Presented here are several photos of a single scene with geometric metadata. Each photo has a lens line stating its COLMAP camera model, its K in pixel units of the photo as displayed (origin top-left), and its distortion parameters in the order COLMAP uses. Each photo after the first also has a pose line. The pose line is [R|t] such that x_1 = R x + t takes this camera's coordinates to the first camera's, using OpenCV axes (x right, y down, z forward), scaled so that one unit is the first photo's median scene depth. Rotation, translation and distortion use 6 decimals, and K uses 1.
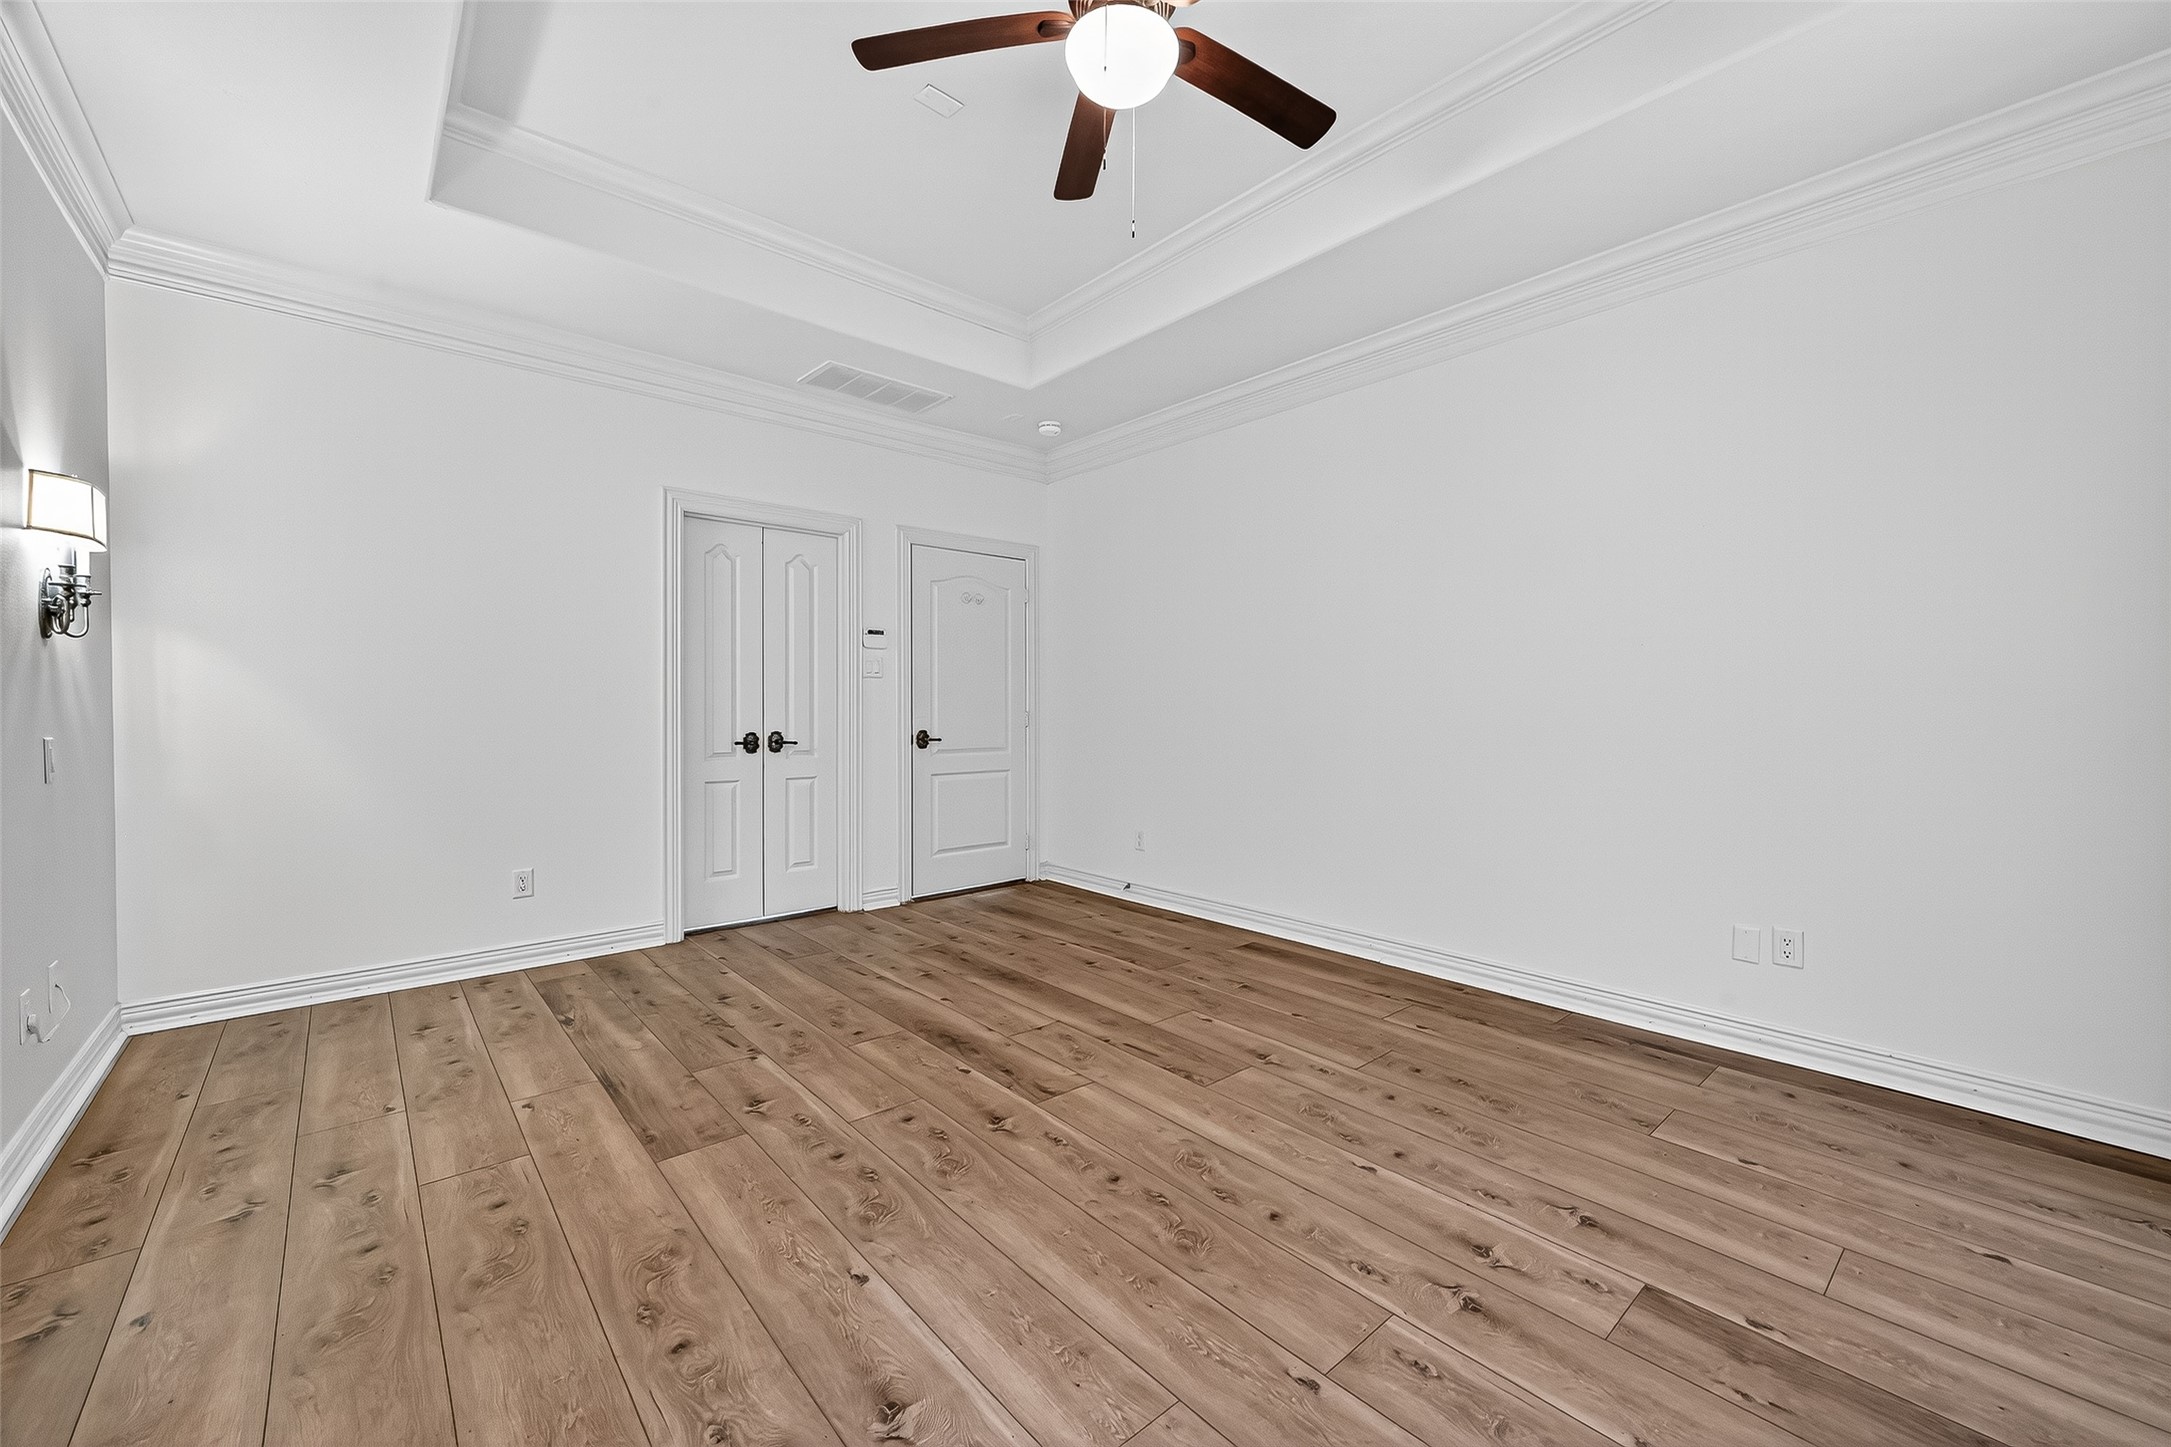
lens RADIAL K [[864.3, 0, 1089.6], [0, 864.3, 713.5], [0, 0, 1]] dist [0.000715, -0.000101]
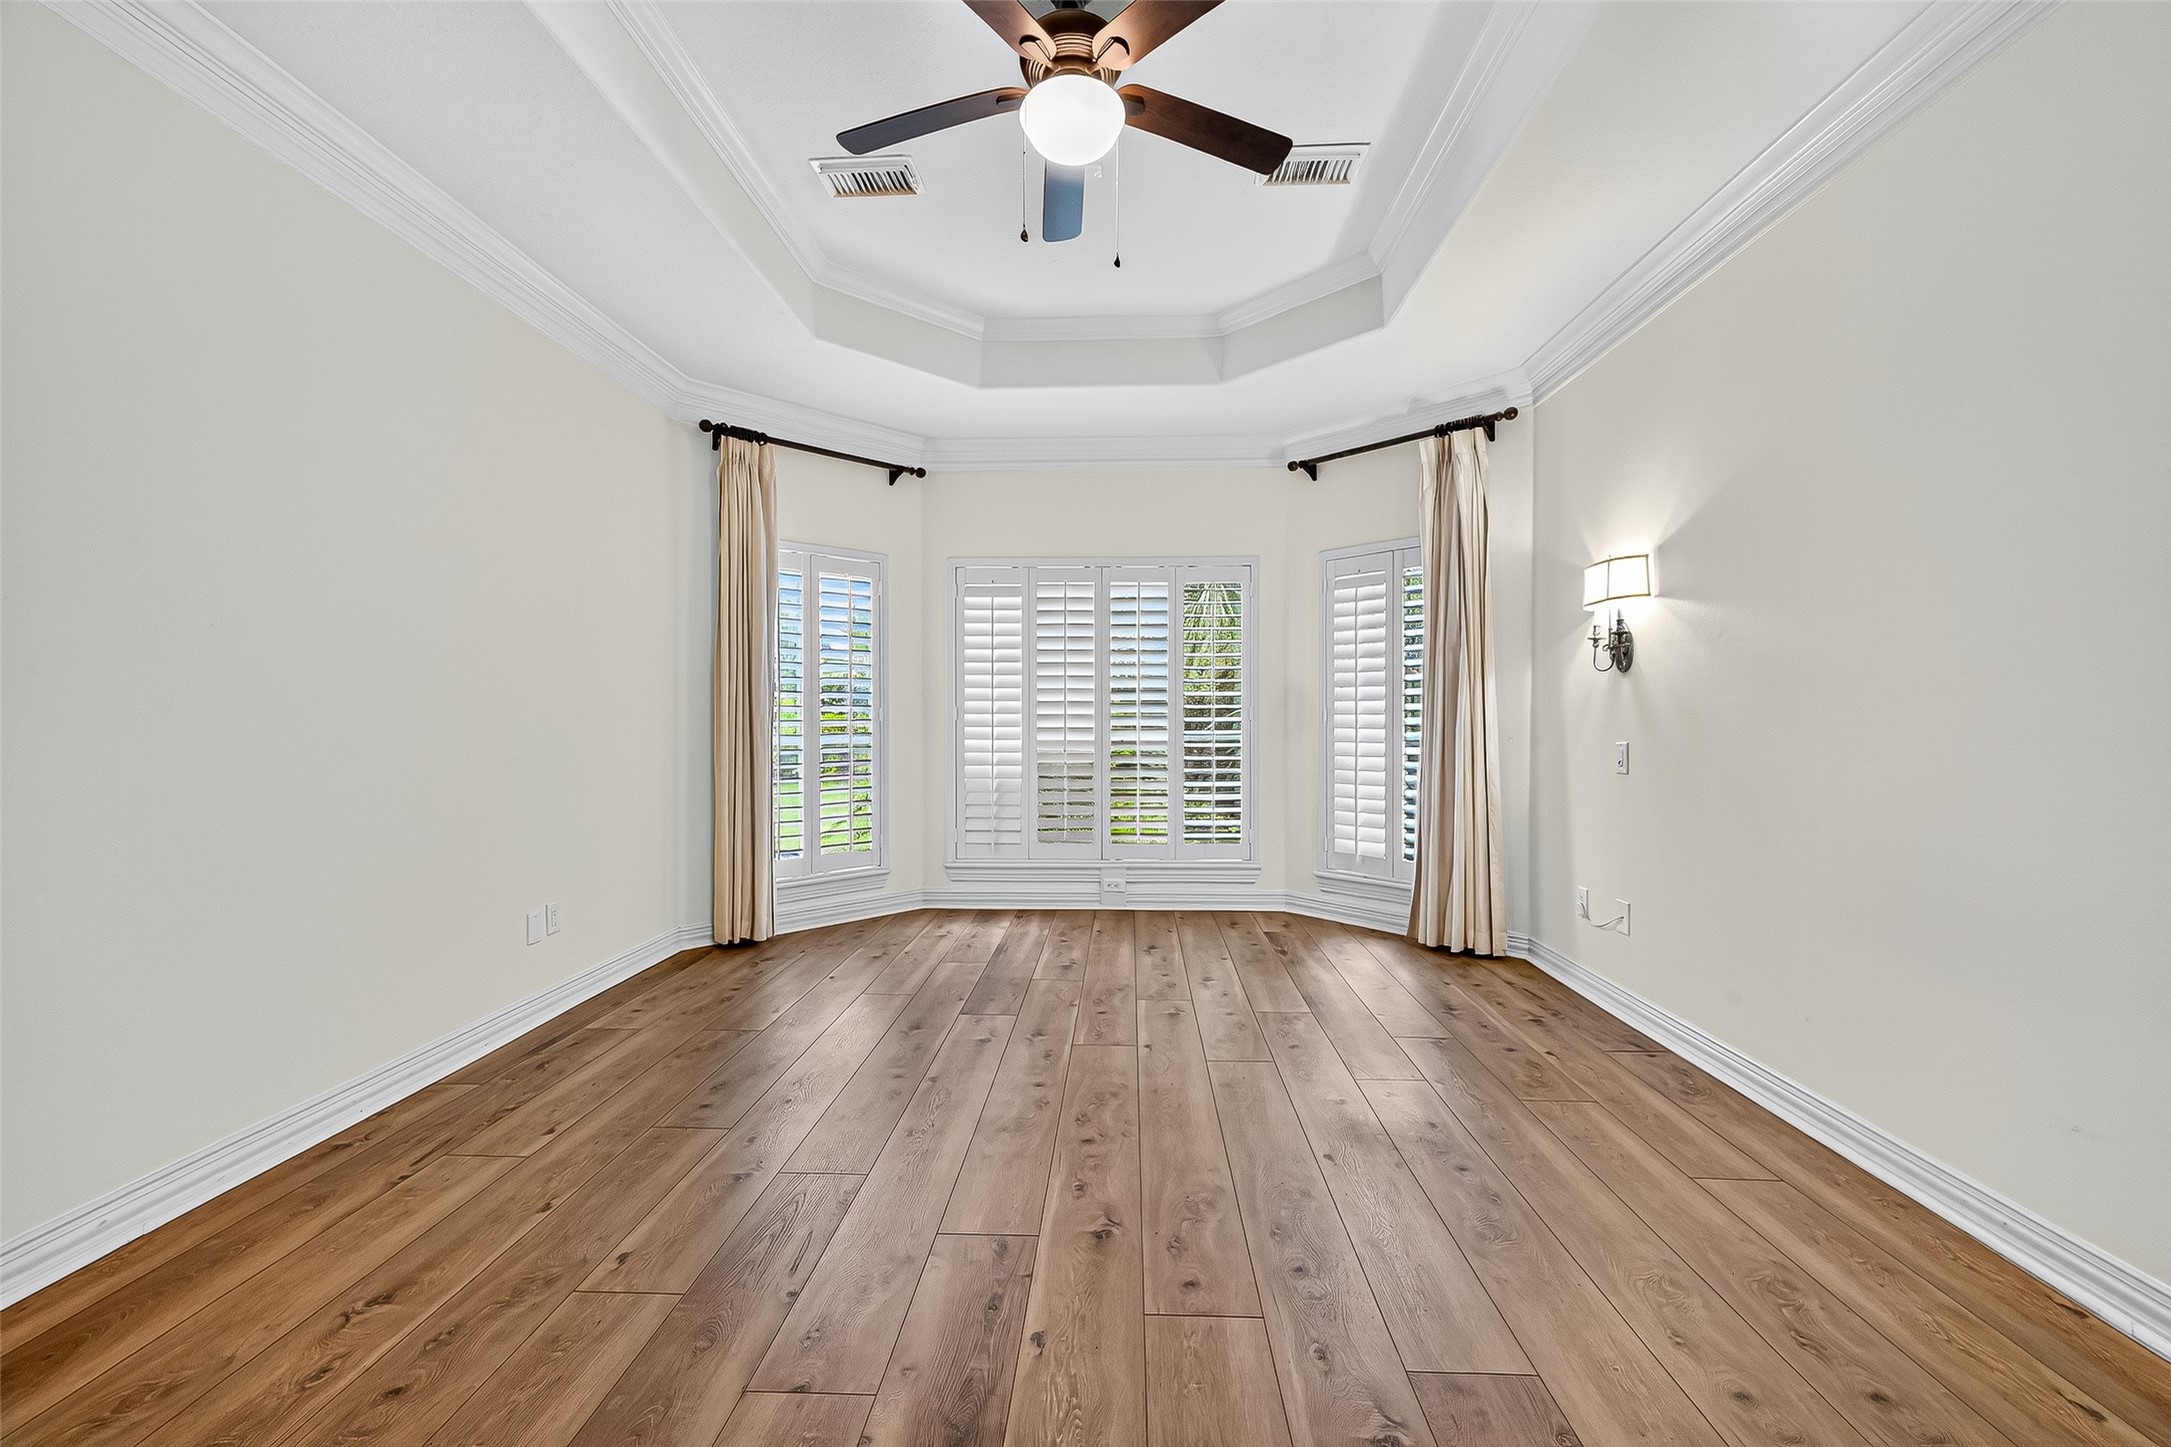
lens RADIAL K [[864.3, 0, 1088.2], [0, 864.3, 718.4], [0, 0, 1]] dist [0.000715, -0.000101]
pose [[-0.726350, -0.002574, 0.687320, -0.574721], [0.007025, 0.999913, 0.011169, -0.017051], [-0.687289, 0.012941, -0.726268, 1.402597]]
